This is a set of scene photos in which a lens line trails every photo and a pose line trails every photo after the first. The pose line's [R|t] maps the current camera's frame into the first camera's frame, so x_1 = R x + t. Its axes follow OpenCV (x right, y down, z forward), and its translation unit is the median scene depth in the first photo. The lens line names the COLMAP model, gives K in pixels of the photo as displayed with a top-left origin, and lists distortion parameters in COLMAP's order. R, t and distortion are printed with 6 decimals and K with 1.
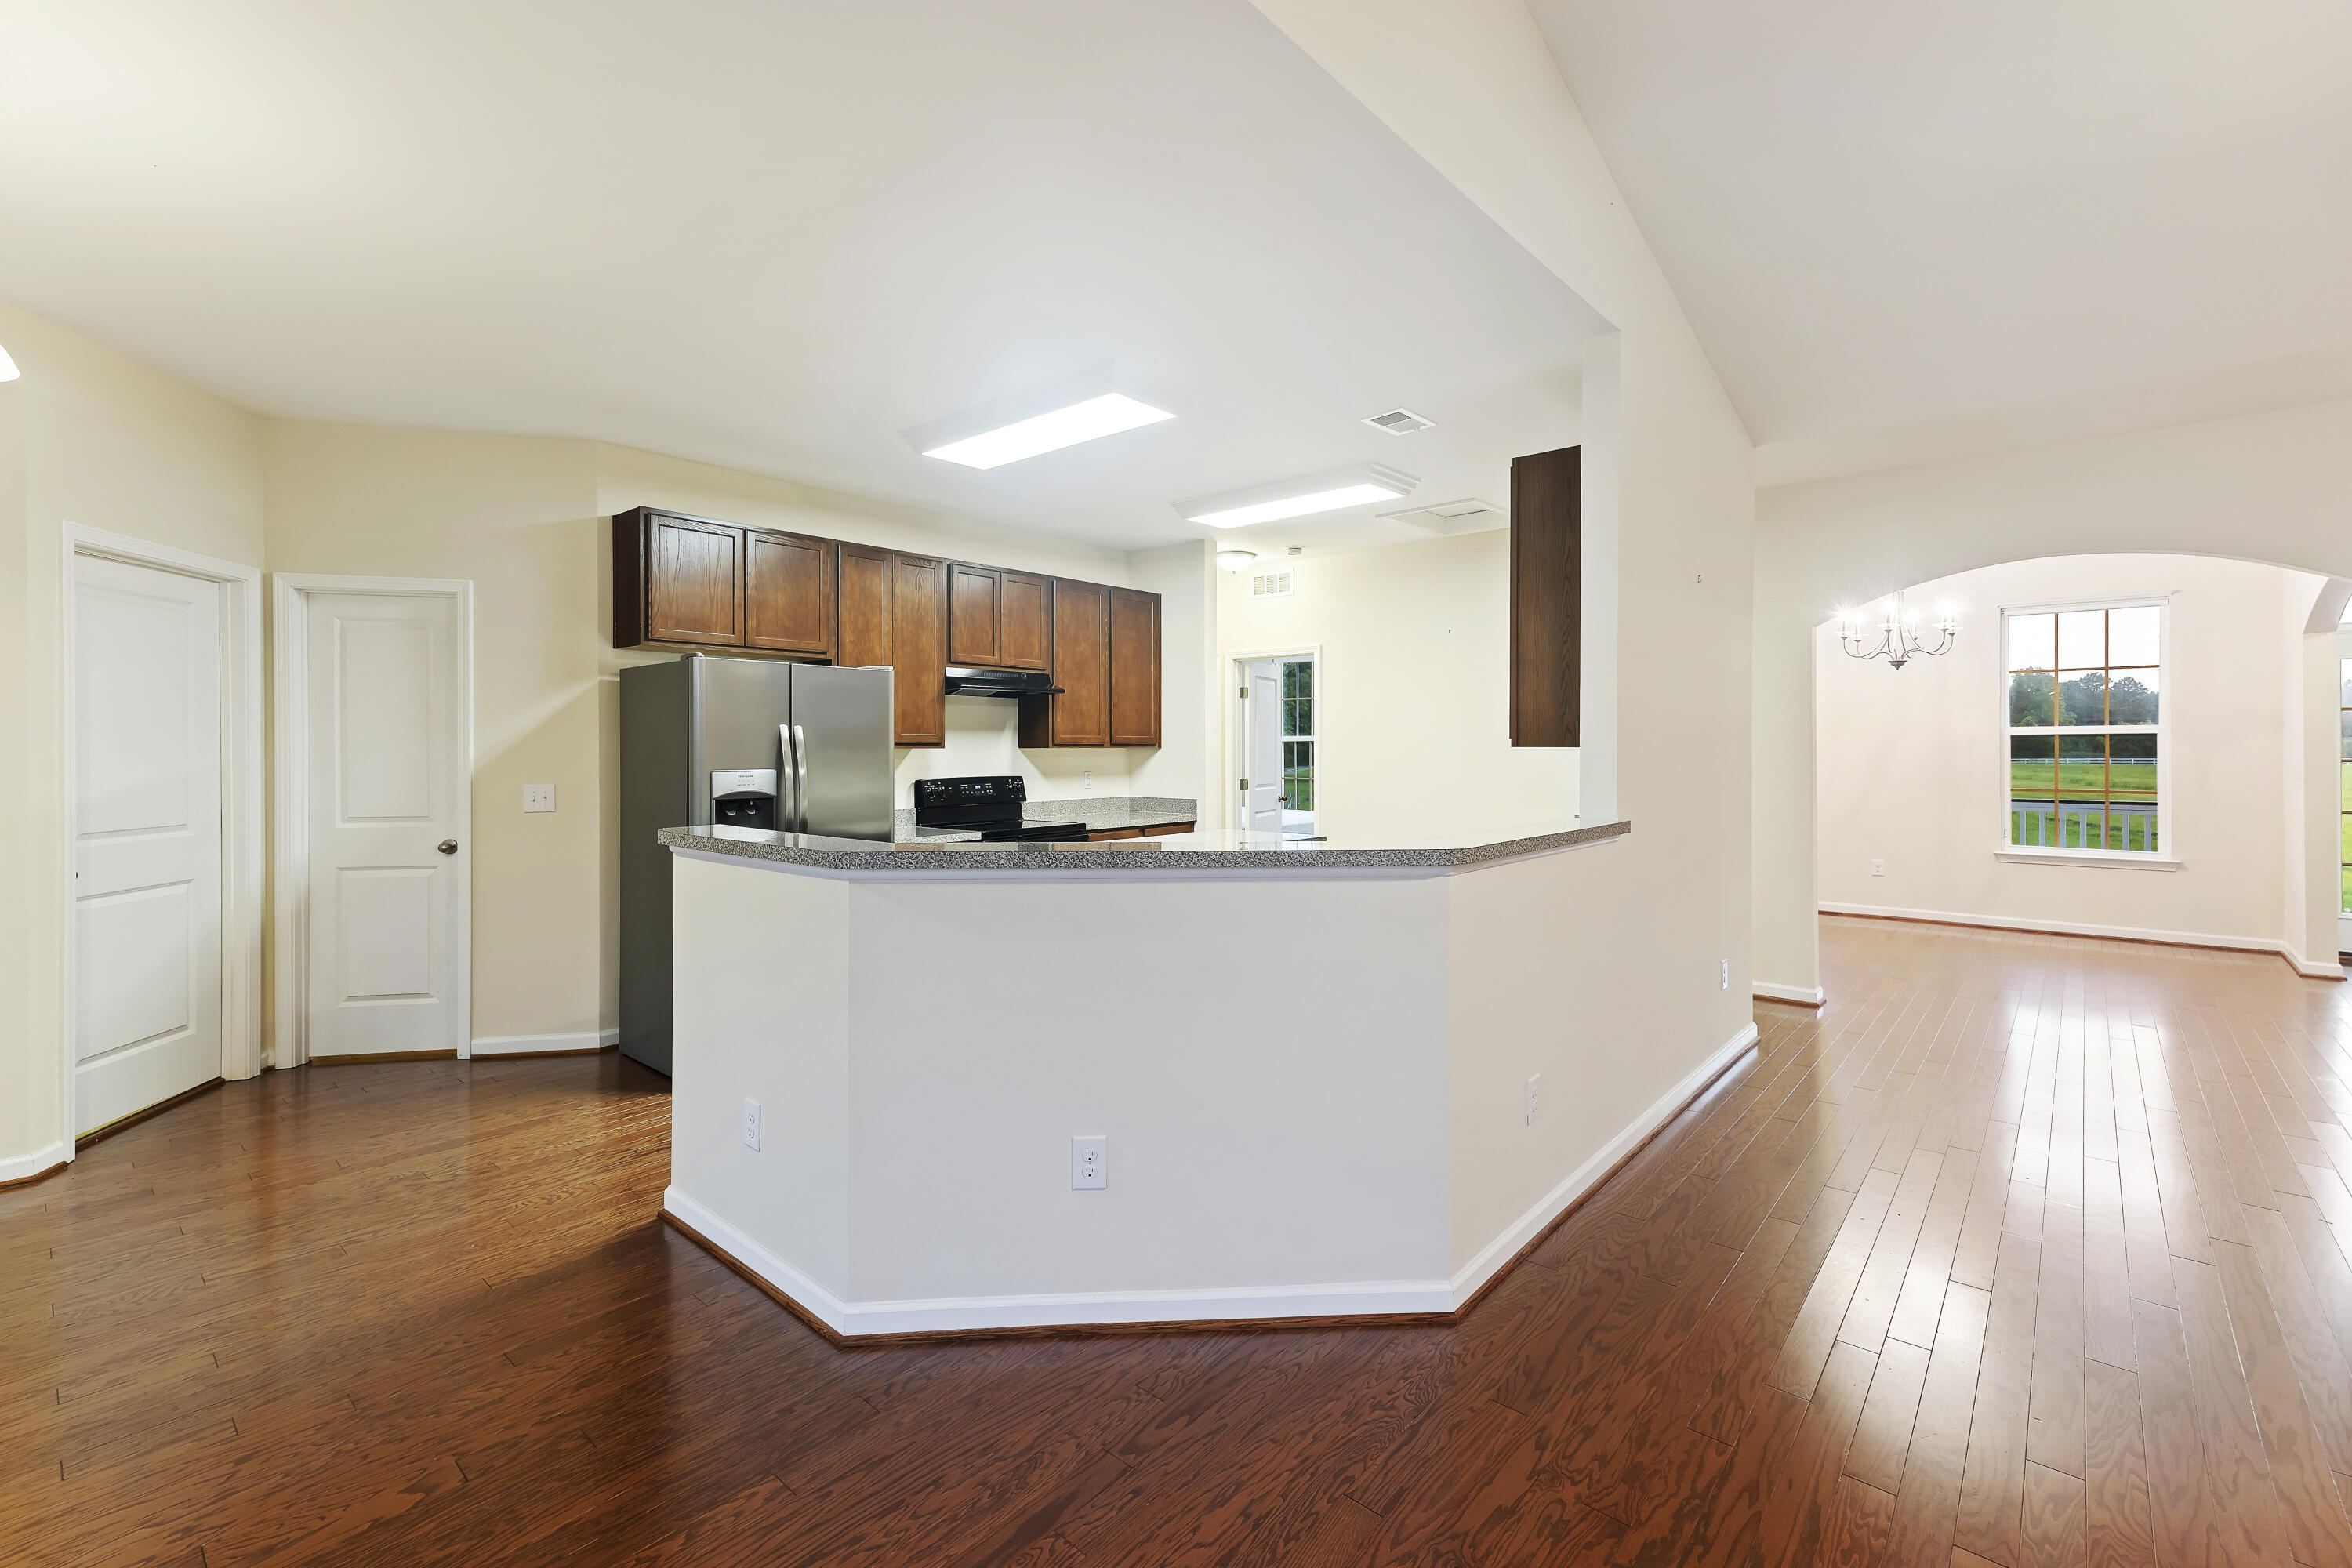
lens RADIAL K [[1015.8, 0, 1170.2], [0, 1015.8, 749.4], [0, 0, 1]] dist [0.018514, -0.000205]
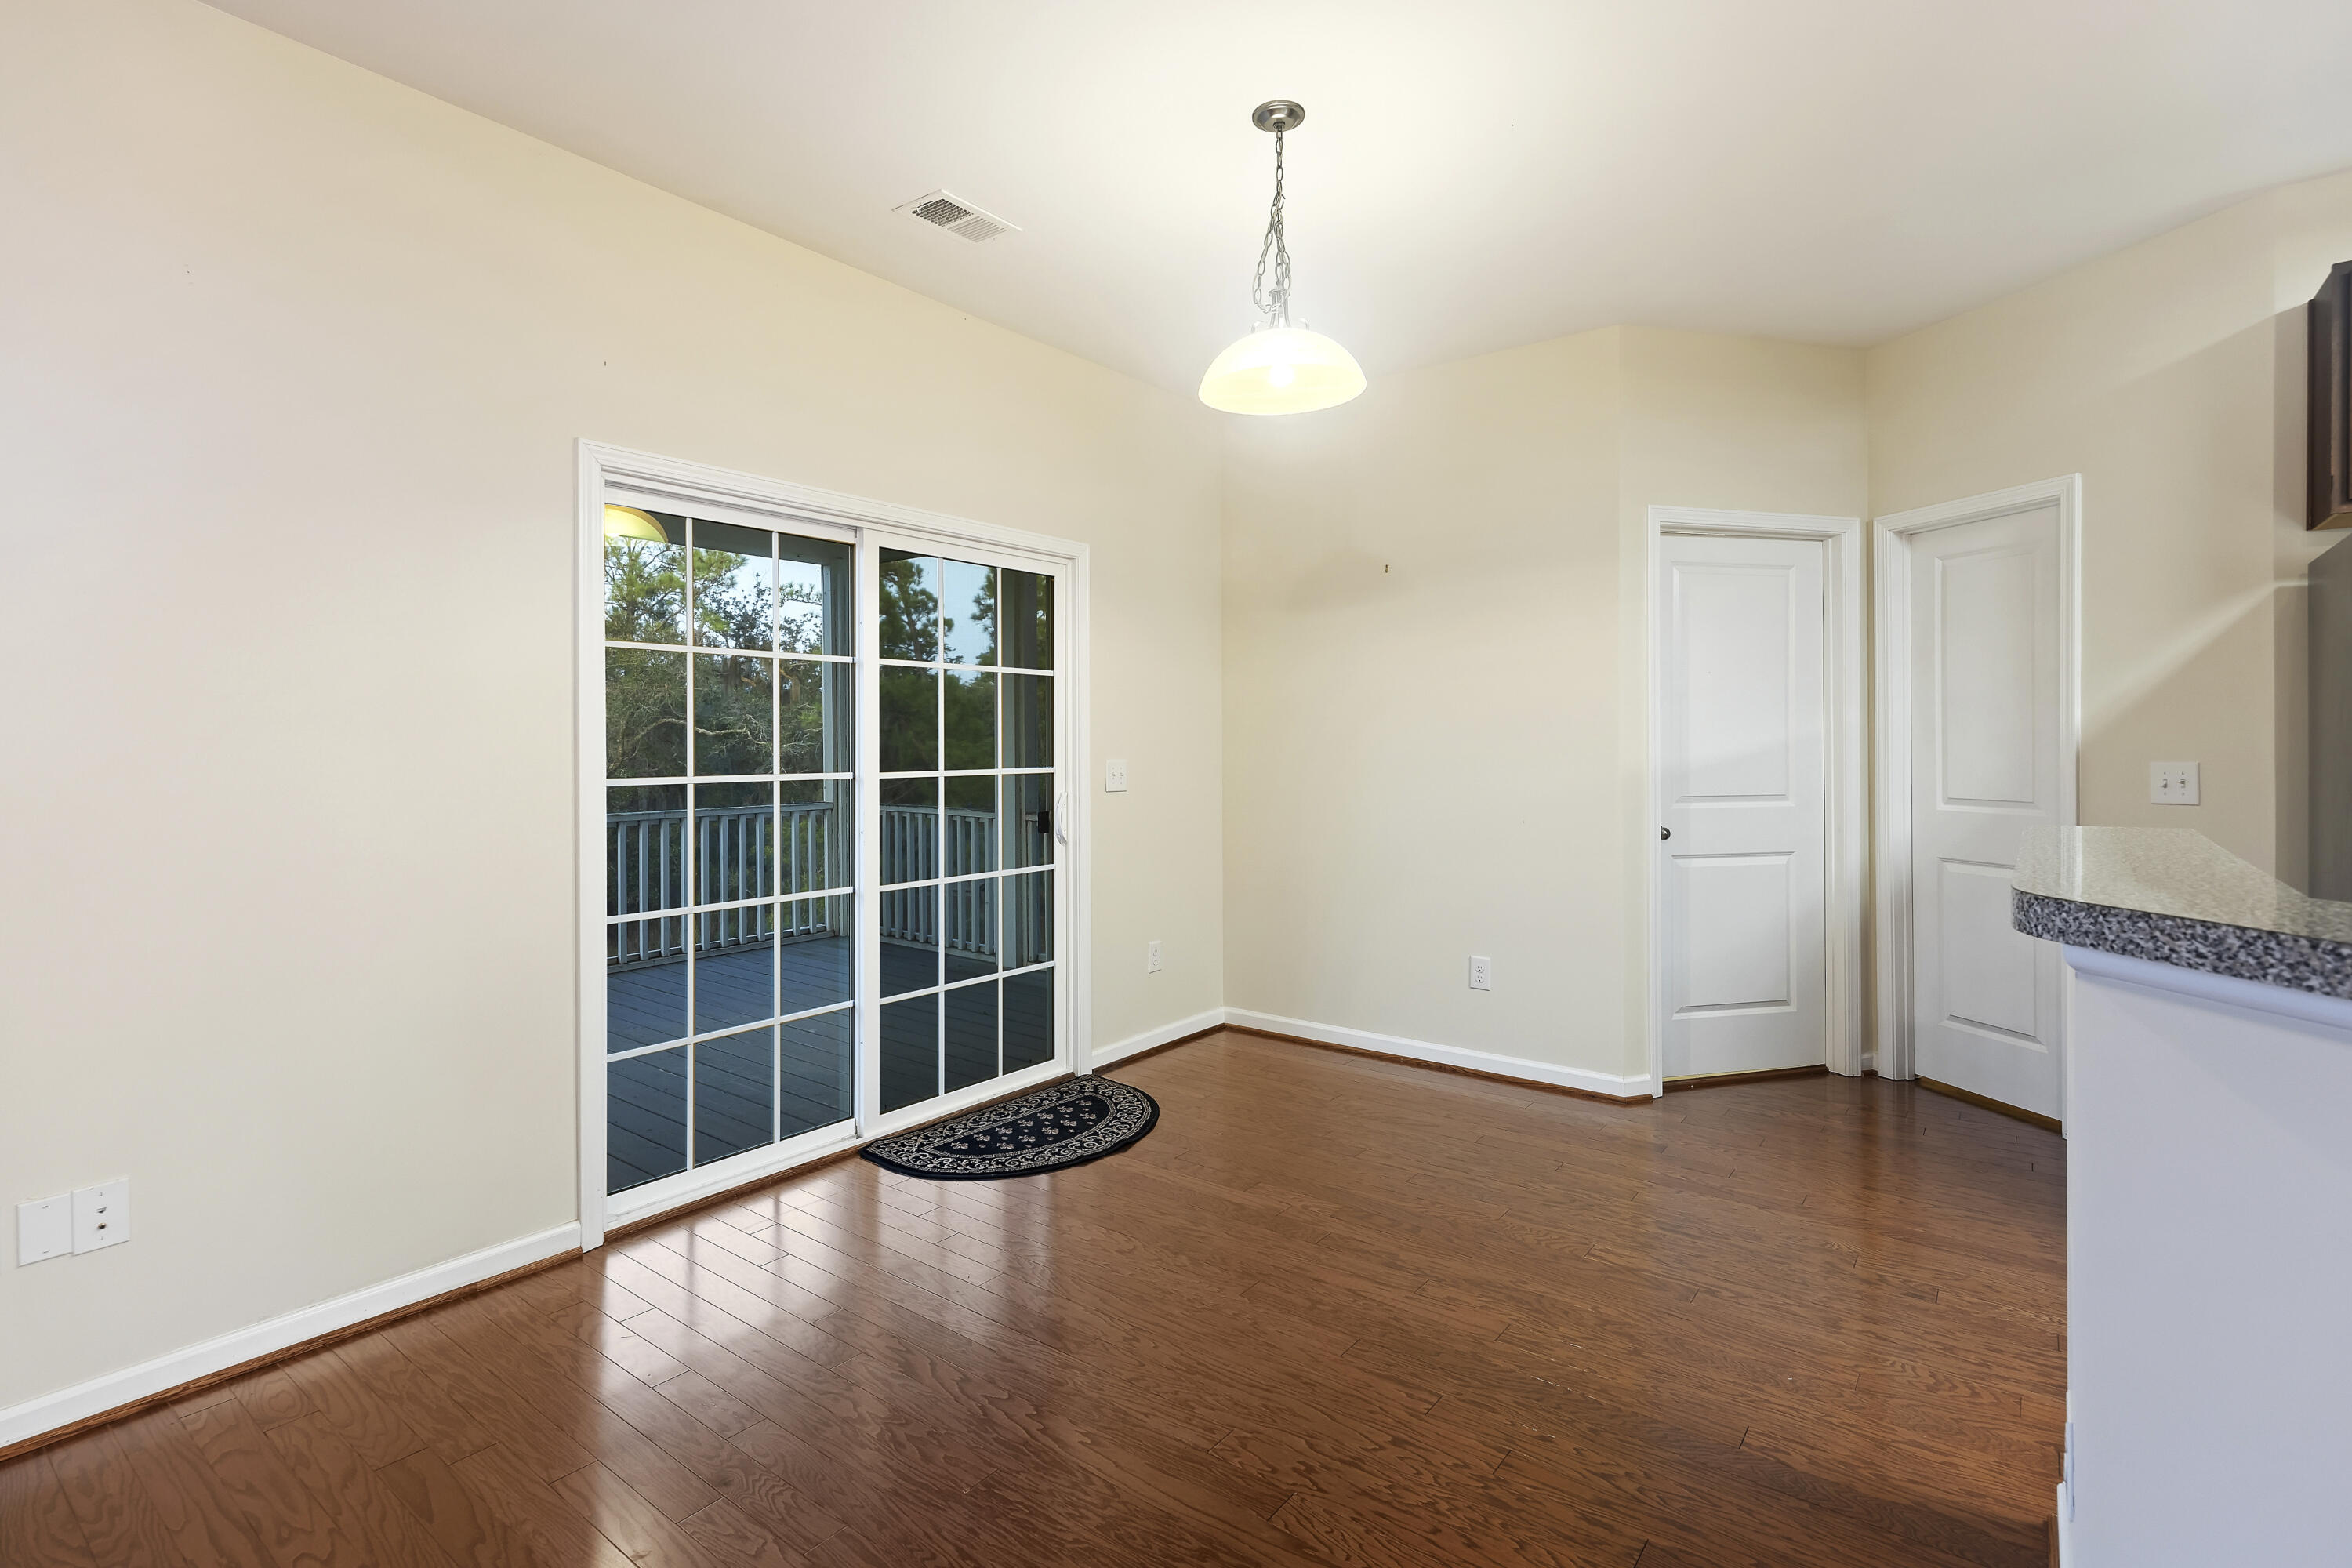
lens RADIAL K [[1105.1, 0, 1182.2], [0, 1105.1, 748.4], [0, 0, 1]] dist [-0.001088, -0.000231]
pose [[0.066813, 0.002711, -0.997762, 0.036670], [0.003706, 0.999989, 0.002966, 0.018625], [0.997759, -0.003896, 0.066803, 0.281683]]
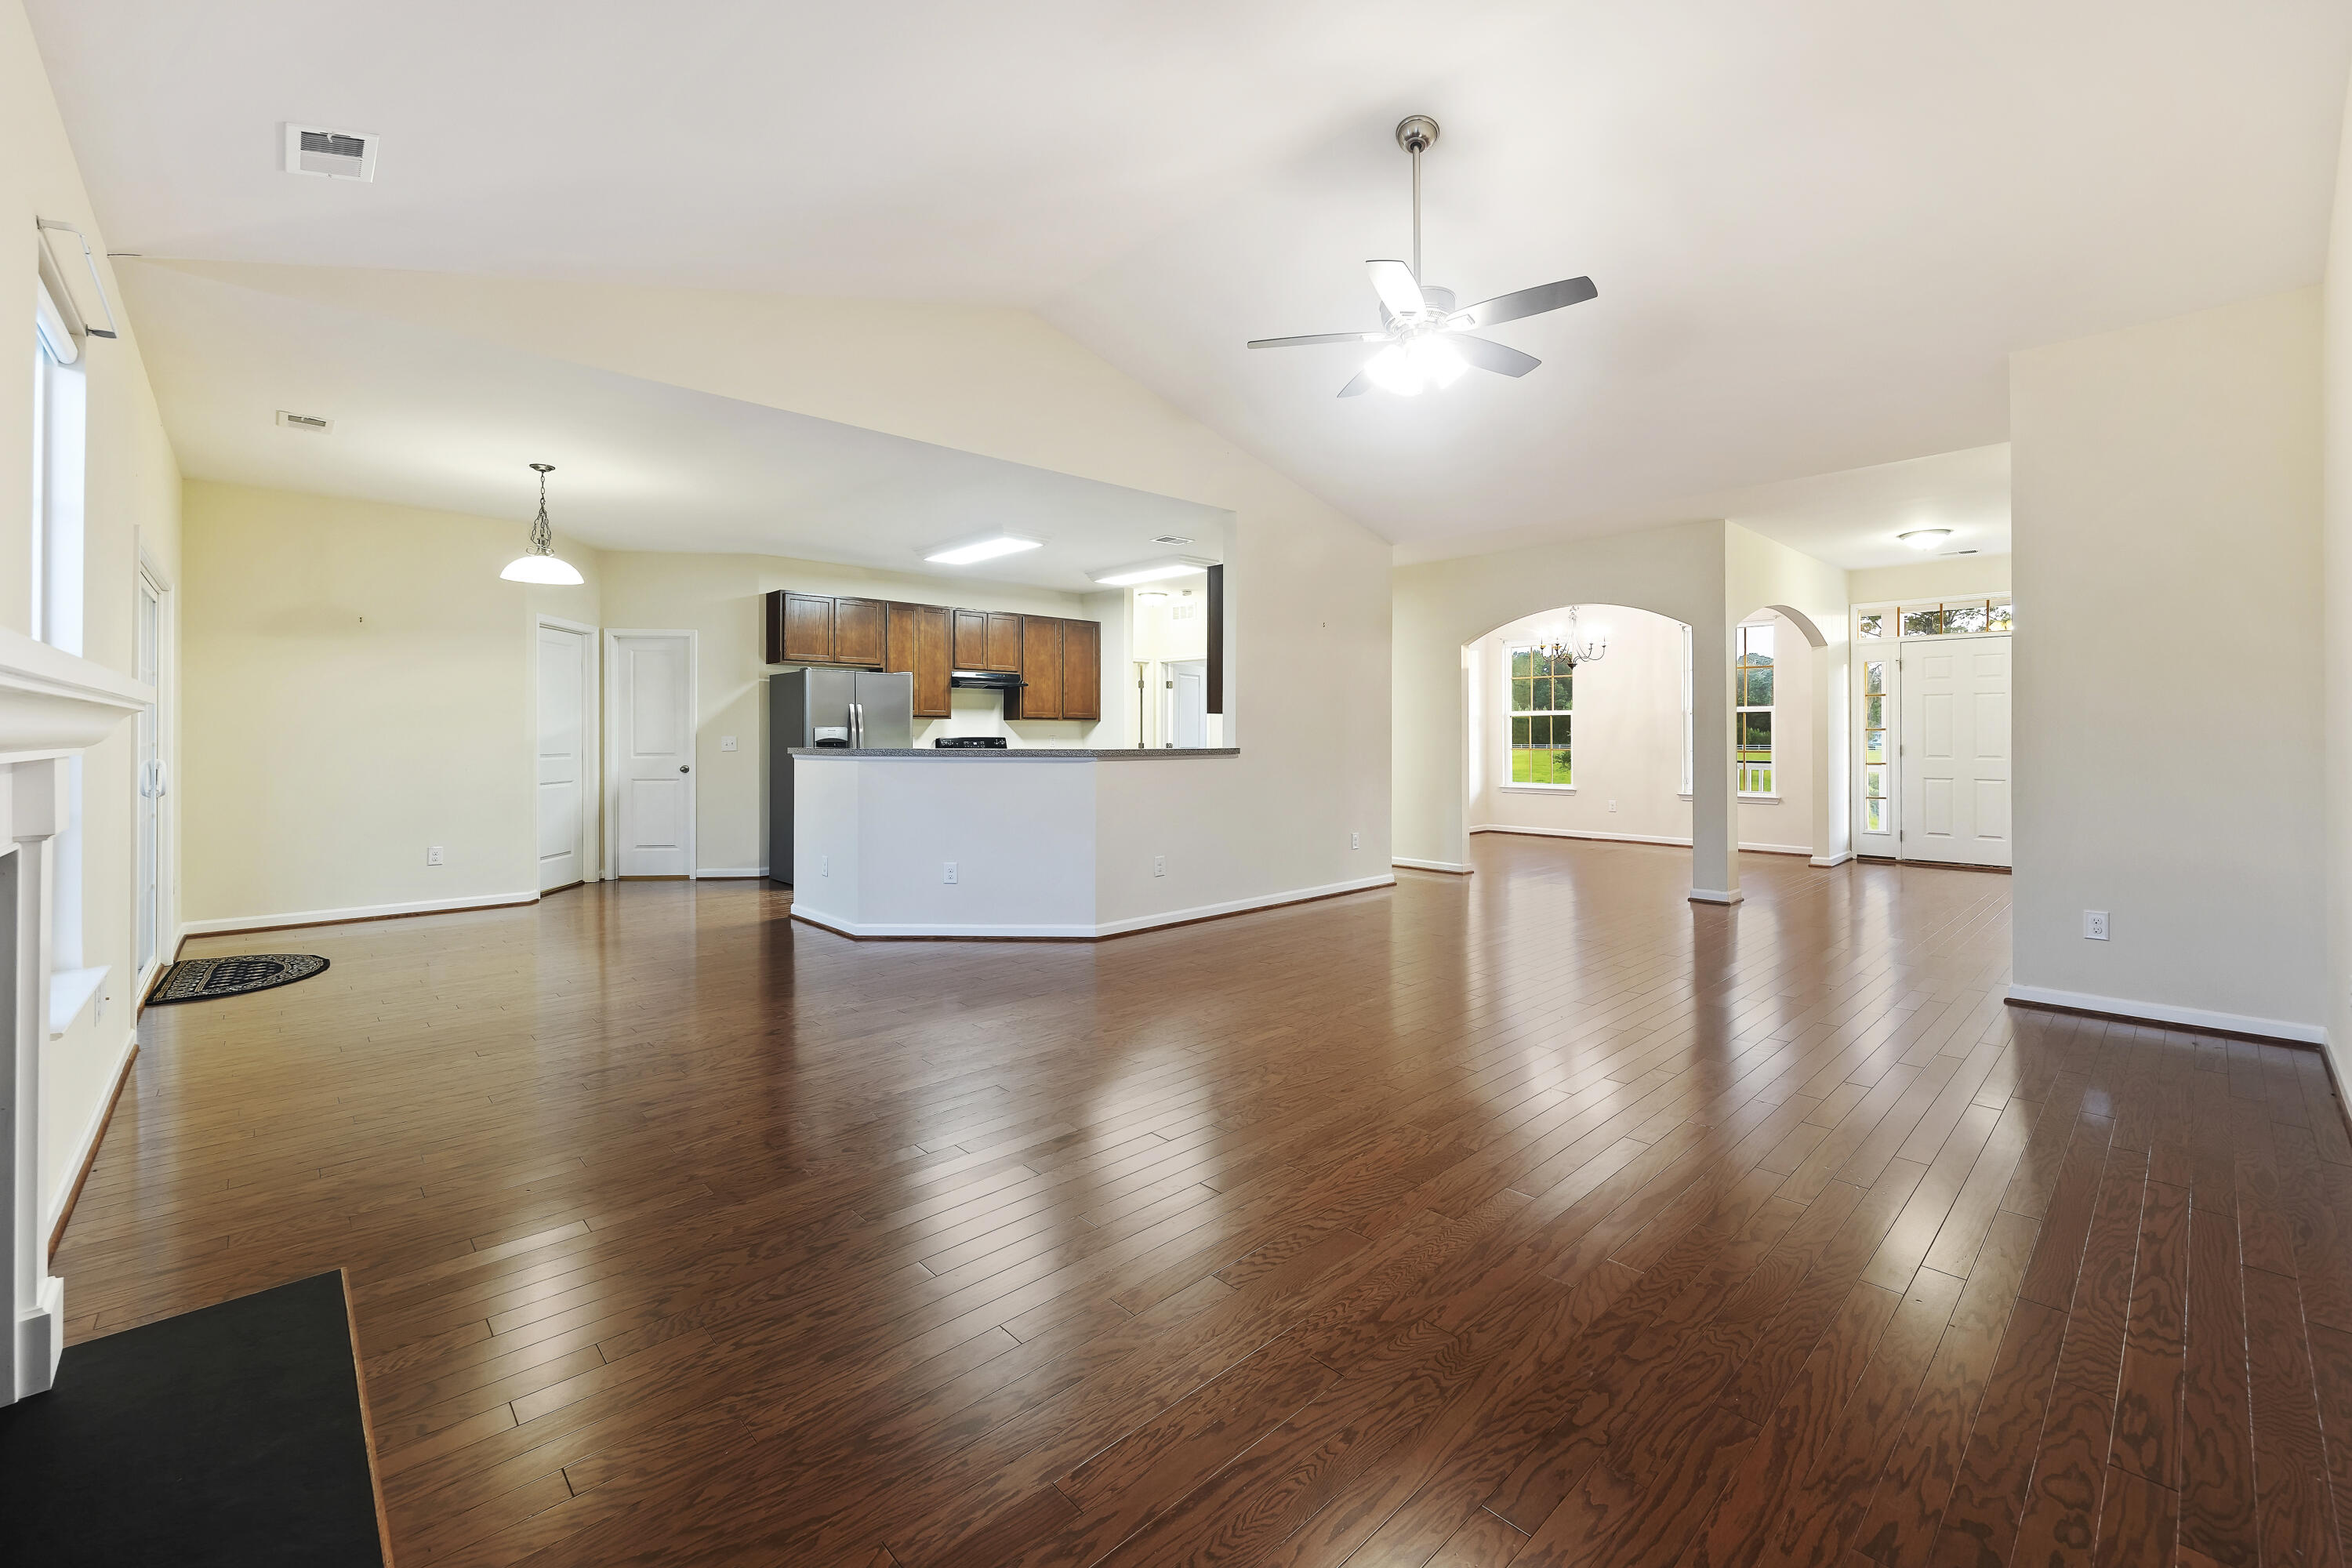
lens RADIAL K [[965.4, 0, 1179.3], [0, 965.4, 732.6], [0, 0, 1]] dist [-0.000089, -0.000030]
pose [[0.996331, -0.001379, -0.085576, 0.320617], [0.000975, 0.999988, -0.004759, 0.031494], [0.085582, 0.004658, 0.996320, -0.621329]]
